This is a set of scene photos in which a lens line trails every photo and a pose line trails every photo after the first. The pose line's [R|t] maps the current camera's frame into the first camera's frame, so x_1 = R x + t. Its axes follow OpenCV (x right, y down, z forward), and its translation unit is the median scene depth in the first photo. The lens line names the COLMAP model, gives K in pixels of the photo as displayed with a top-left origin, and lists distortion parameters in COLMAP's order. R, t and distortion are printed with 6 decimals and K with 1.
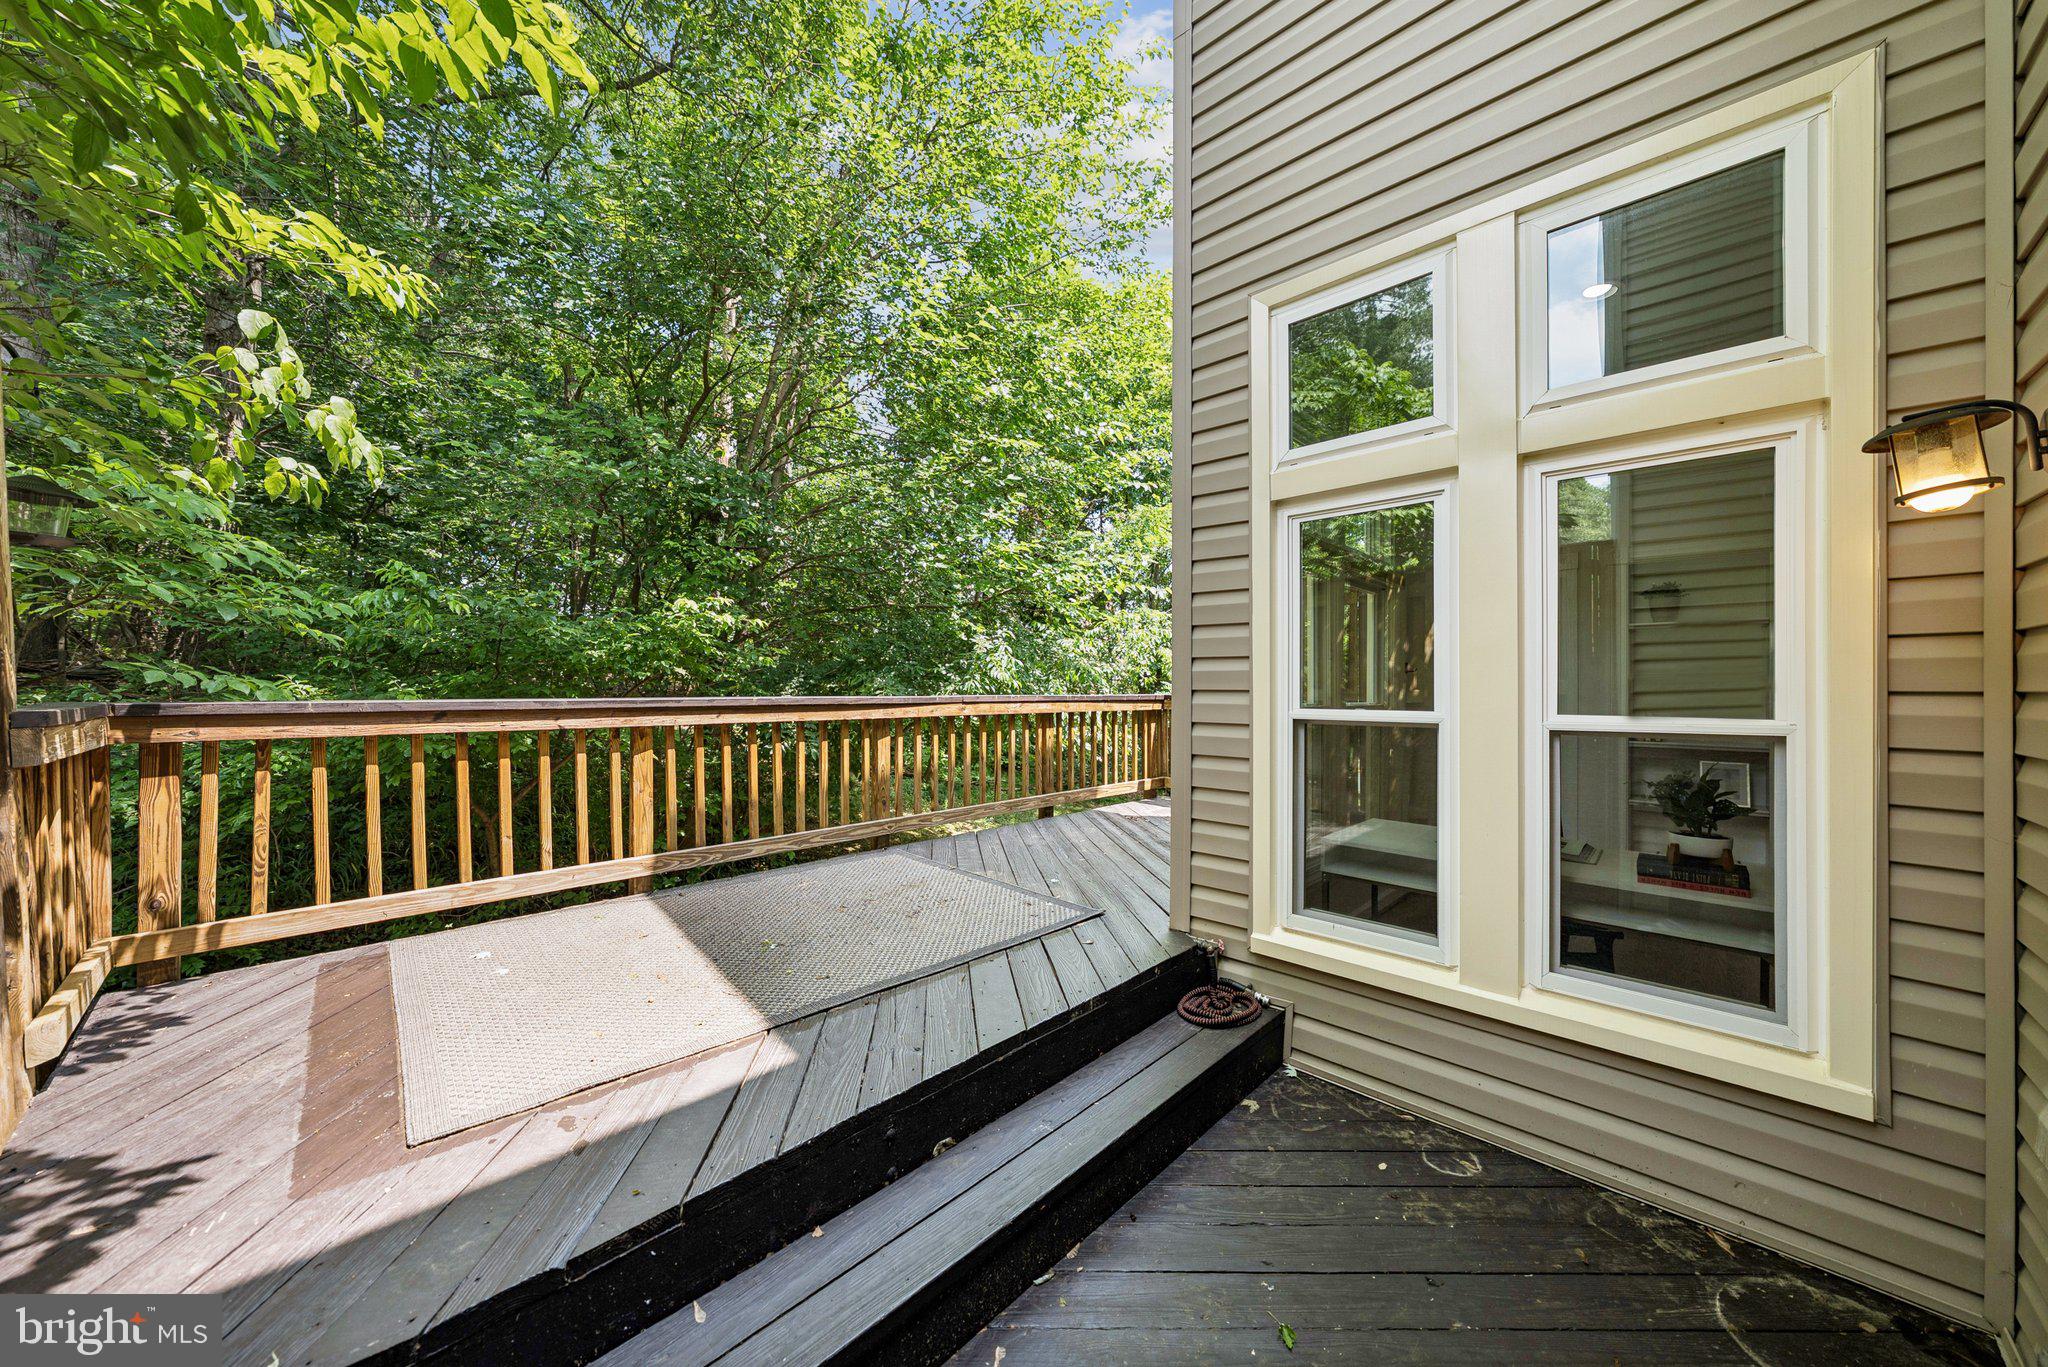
lens RADIAL K [[717.2, 0, 1009.9], [0, 717.2, 674.1], [0, 0, 1]] dist [-0.000281, 0.000069]
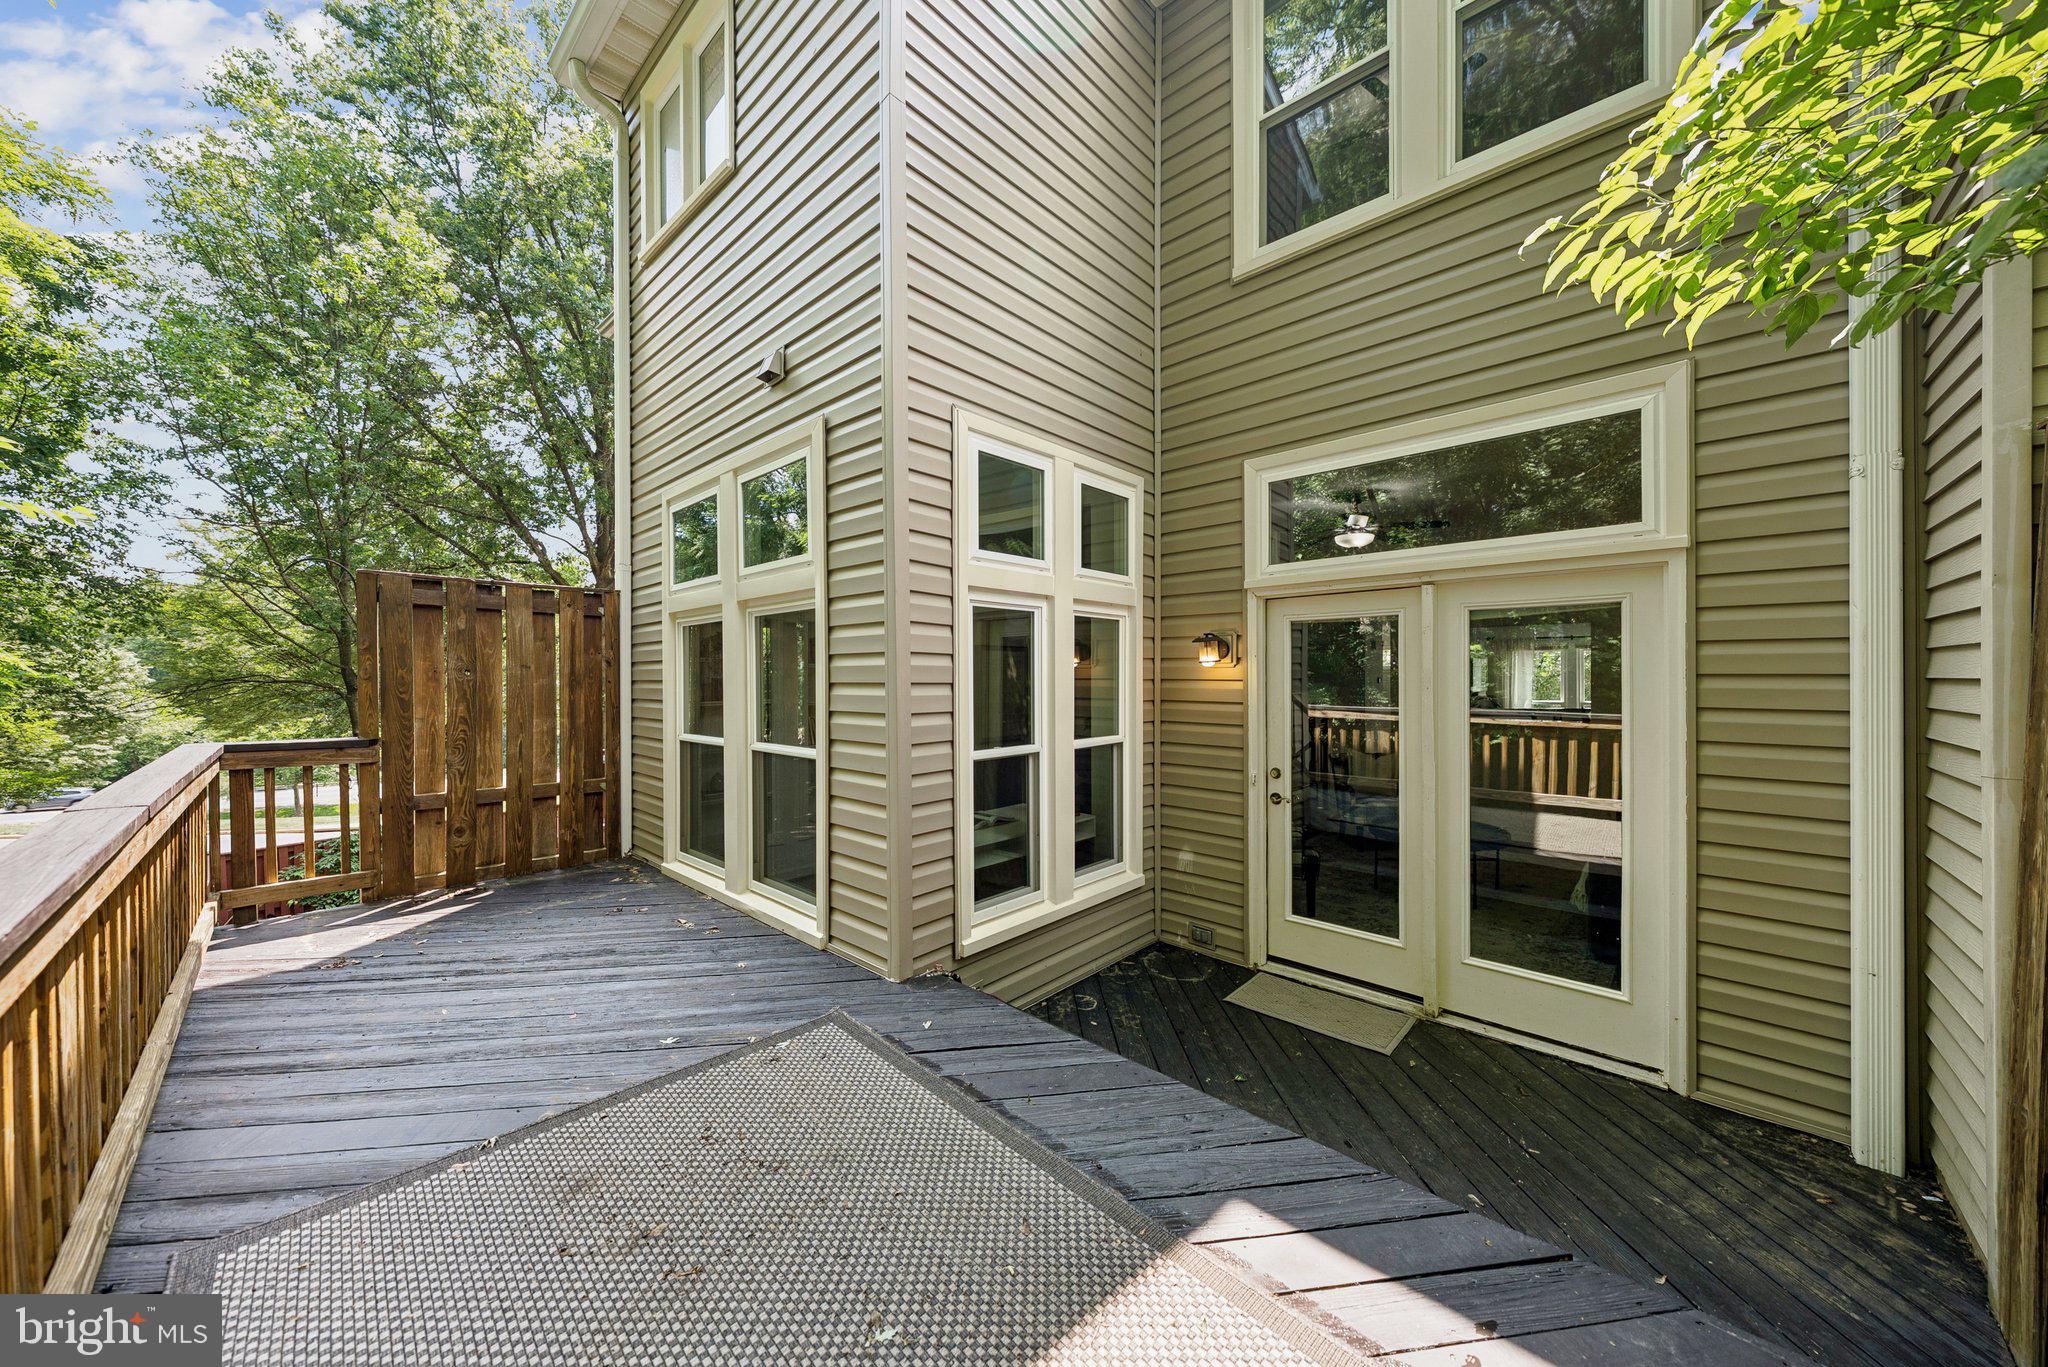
lens RADIAL K [[705.6, 0, 1024.7], [0, 705.6, 686.3], [0, 0, 1]] dist [-0.001239, -0.000051]
pose [[-0.036550, -0.012445, 0.999254, -1.105372], [-0.003680, 0.999917, 0.012318, -0.112373], [-0.999325, -0.003227, -0.036593, 1.232424]]
